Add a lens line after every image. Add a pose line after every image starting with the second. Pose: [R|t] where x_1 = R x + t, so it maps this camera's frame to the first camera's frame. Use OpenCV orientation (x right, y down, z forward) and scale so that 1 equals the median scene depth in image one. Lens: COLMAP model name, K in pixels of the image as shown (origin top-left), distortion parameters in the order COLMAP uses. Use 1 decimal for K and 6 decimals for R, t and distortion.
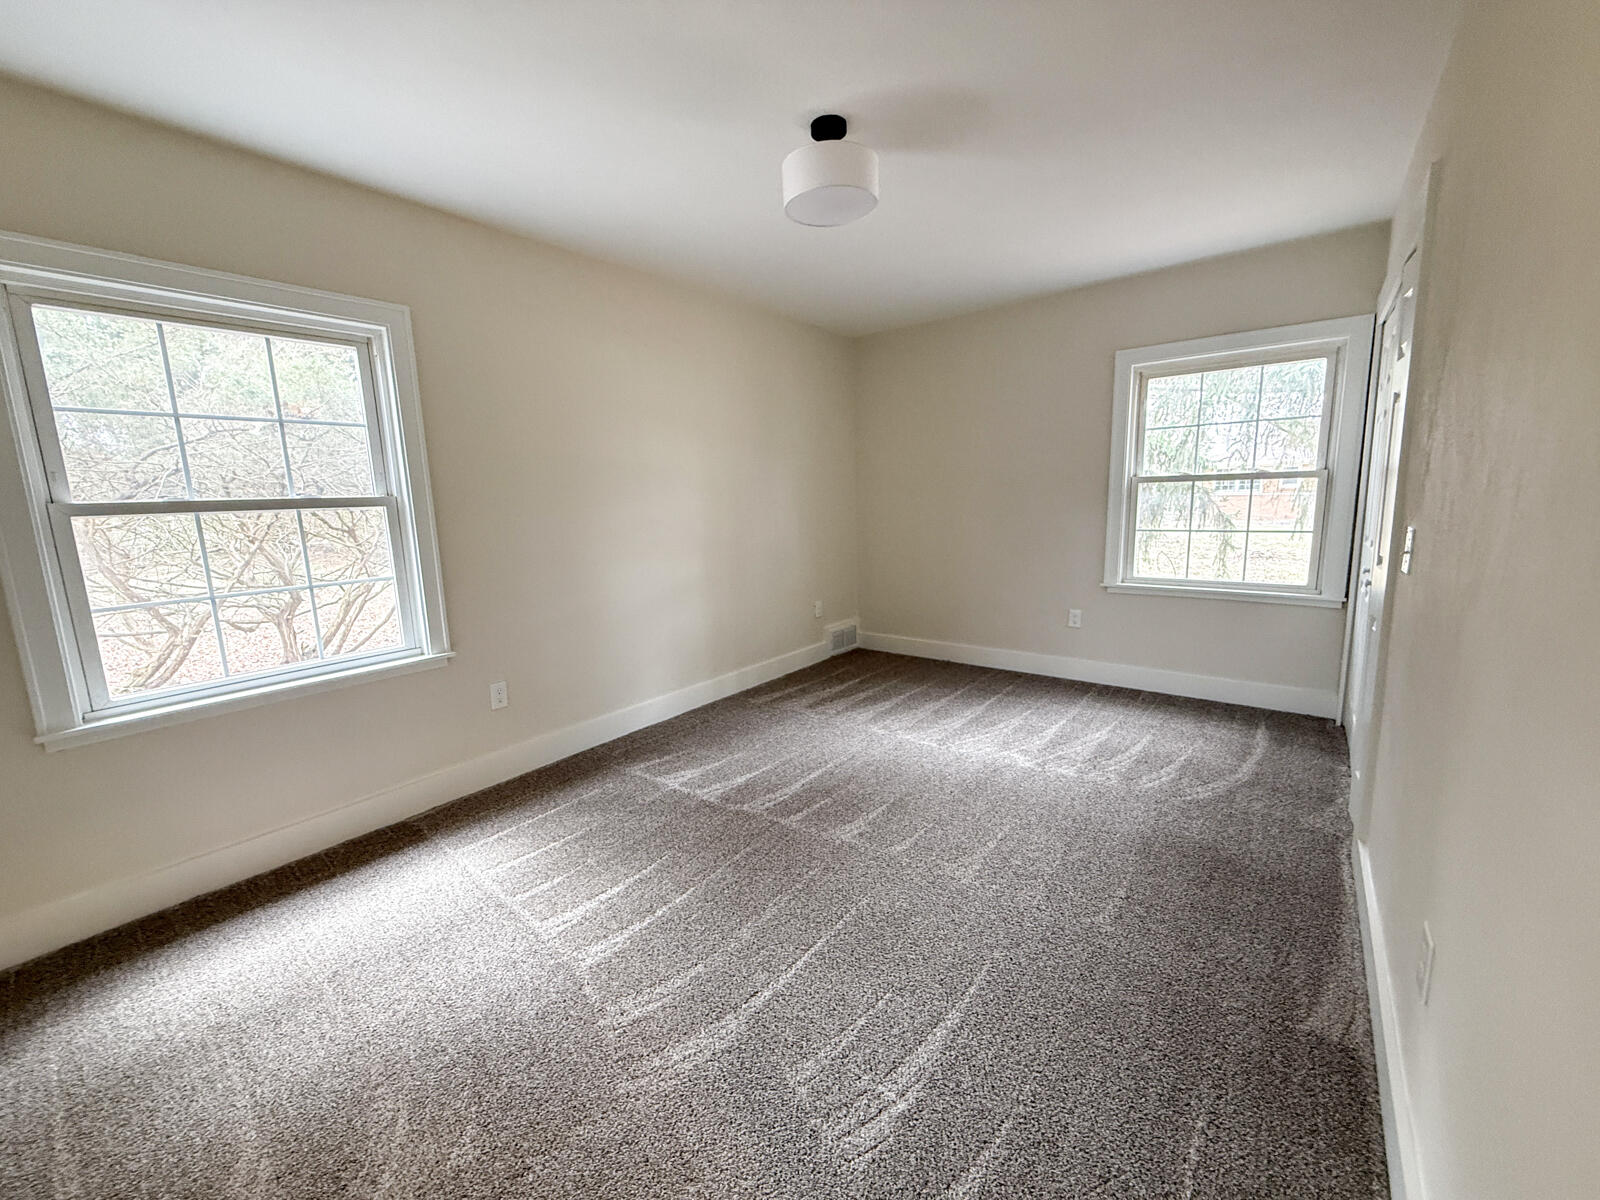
lens RADIAL K [[634.0, 0, 794.3], [0, 634.0, 601.2], [0, 0, 1]] dist [-0.000542, -0.000307]
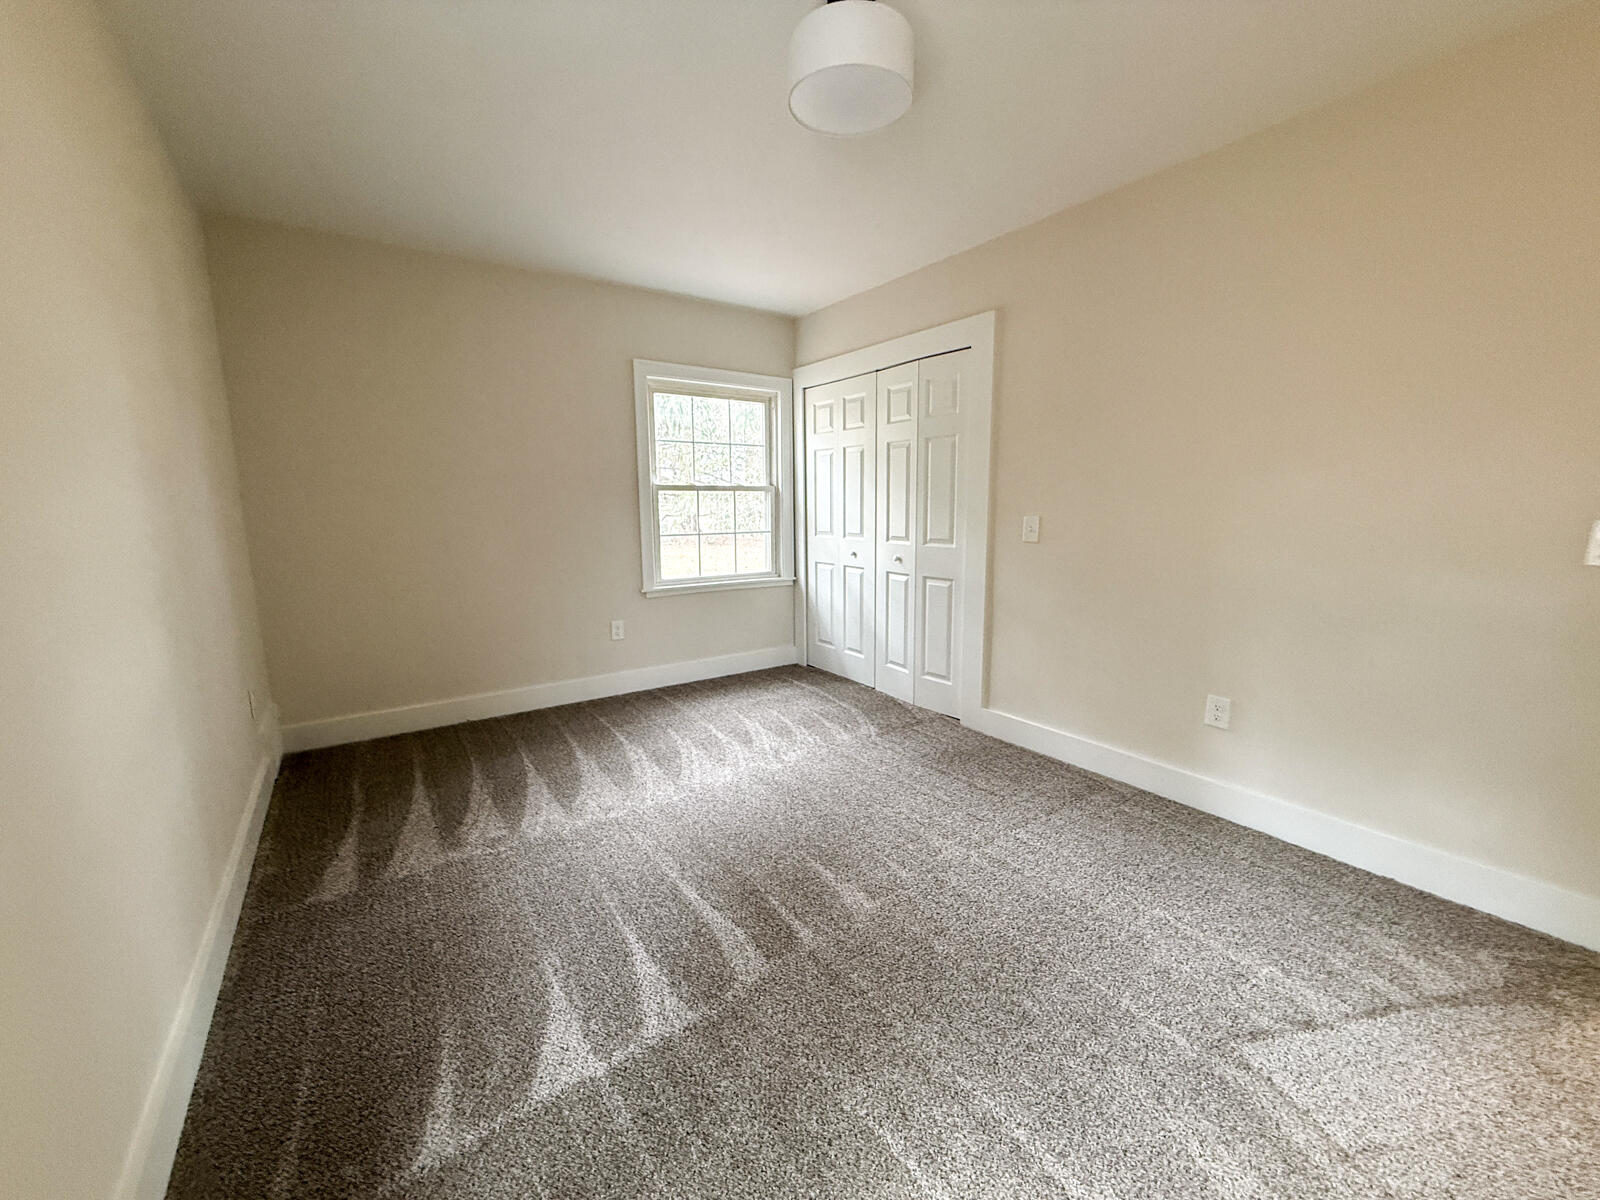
lens RADIAL K [[634.0, 0, 794.3], [0, 634.0, 601.2], [0, 0, 1]] dist [-0.000542, -0.000307]
pose [[0.291707, -0.119932, 0.948959, -0.439955], [0.154833, 0.984944, 0.076885, -0.055748], [-0.943893, 0.124503, 0.305884, 0.526240]]
